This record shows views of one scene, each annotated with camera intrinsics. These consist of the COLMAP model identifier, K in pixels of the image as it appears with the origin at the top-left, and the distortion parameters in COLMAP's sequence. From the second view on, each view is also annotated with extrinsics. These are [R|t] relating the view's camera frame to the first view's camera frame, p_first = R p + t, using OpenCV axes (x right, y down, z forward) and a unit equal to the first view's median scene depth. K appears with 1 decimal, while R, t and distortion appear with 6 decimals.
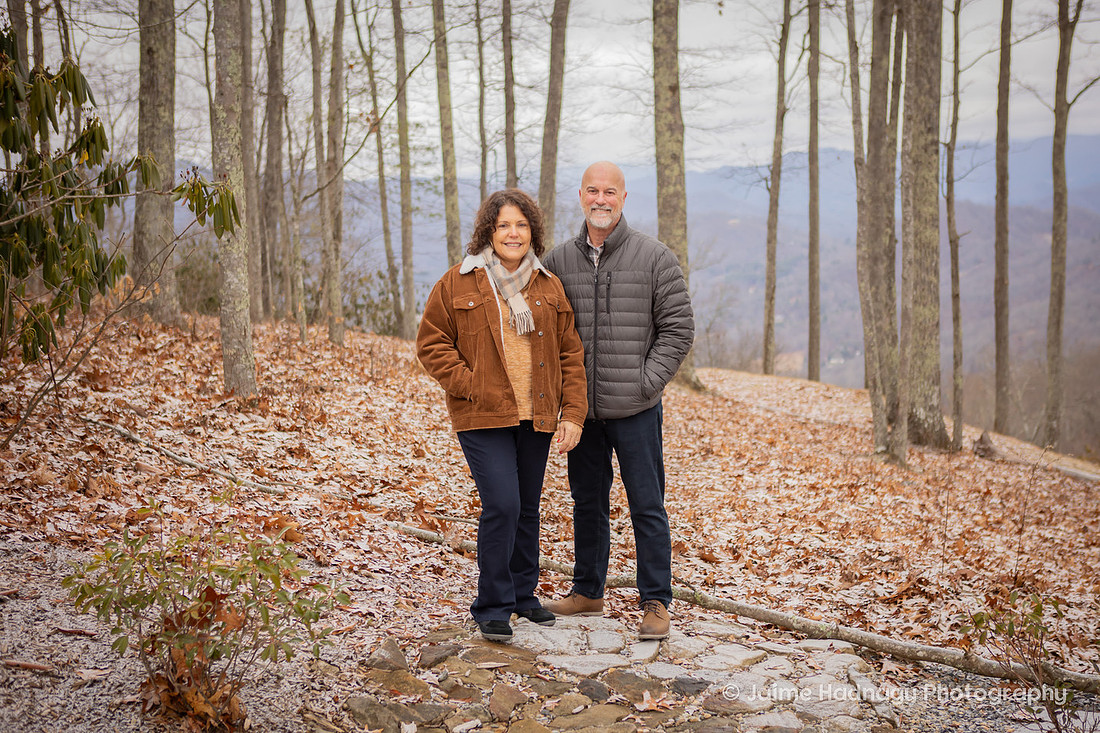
lens RADIAL K [[1404.8, 0, 551.6], [0, 1404.8, 342.3], [0, 0, 1]] dist [-0.005896, 0.052754]
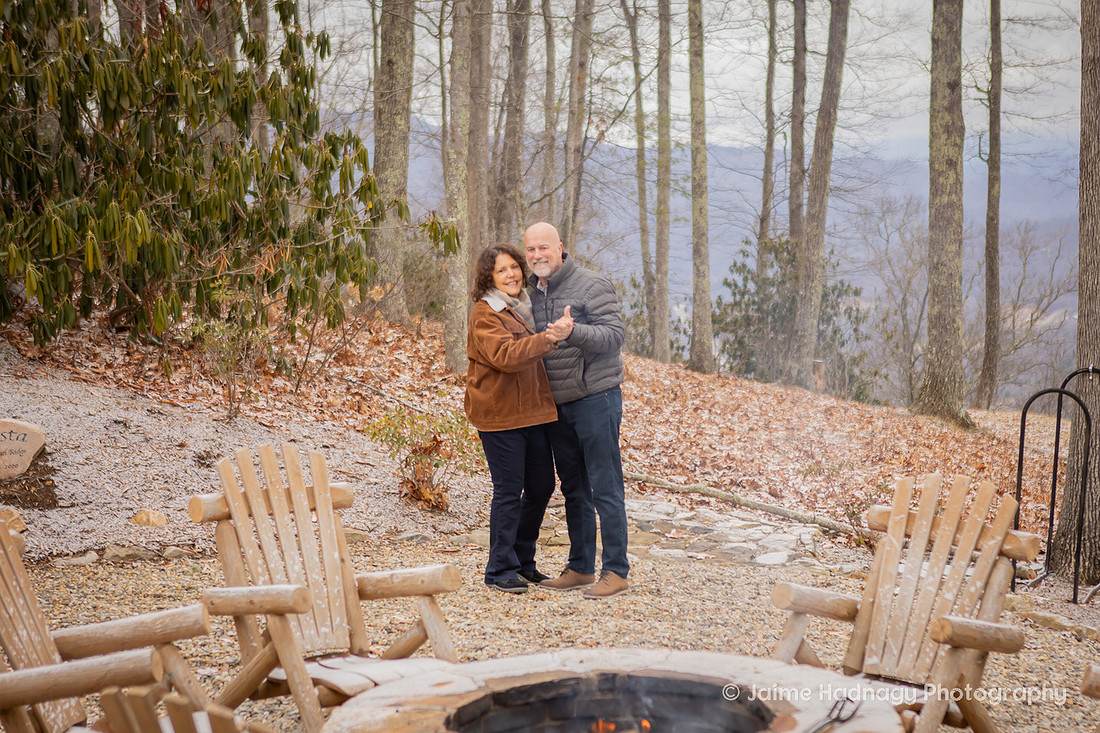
lens RADIAL K [[1818.0, 0, 550.0], [0, 1818.0, 366.5], [0, 0, 1]] dist [0.053378, 0.037777]
pose [[0.984293, 0.045837, -0.170491, 0.057902], [-0.046414, 0.998922, 0.000601, 0.010493], [0.170335, 0.007322, 0.985359, -0.248657]]
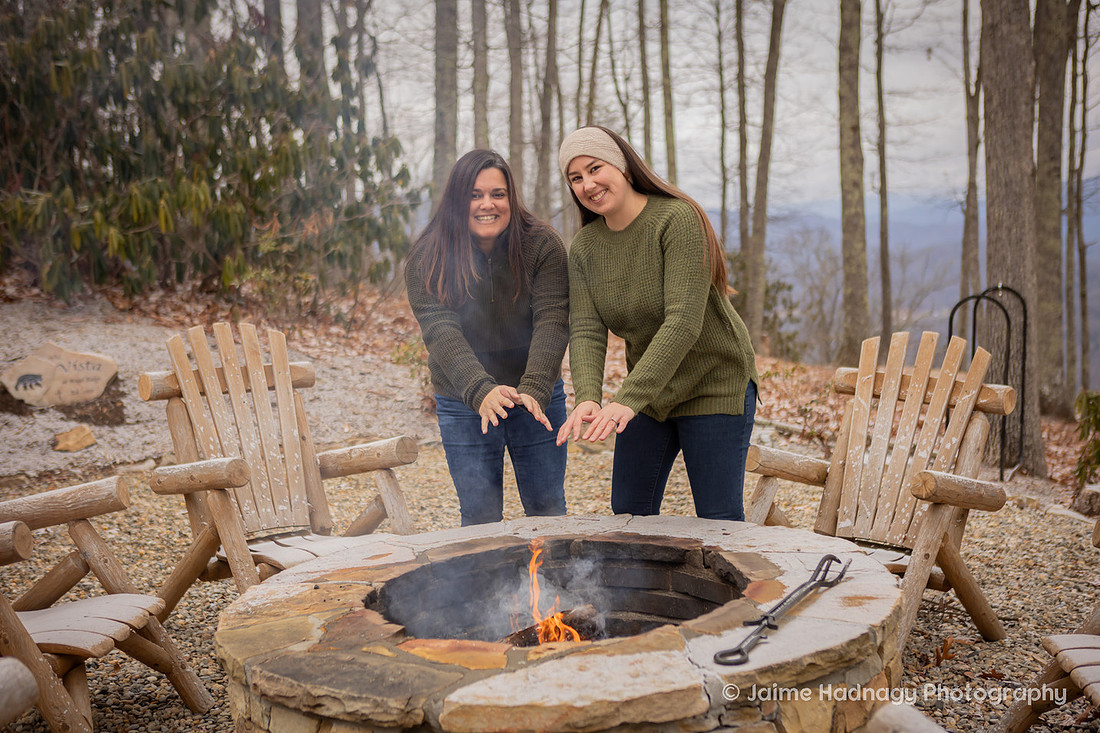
lens RADIAL K [[1248.7, 0, 534.9], [0, 1248.7, 330.8], [0, 0, 1]] dist [0.008817, 0.008409]
pose [[0.978766, 0.010023, -0.204735, 0.054170], [-0.013801, 0.999760, -0.017036, 0.025816], [0.204515, 0.019500, 0.978669, -0.170240]]
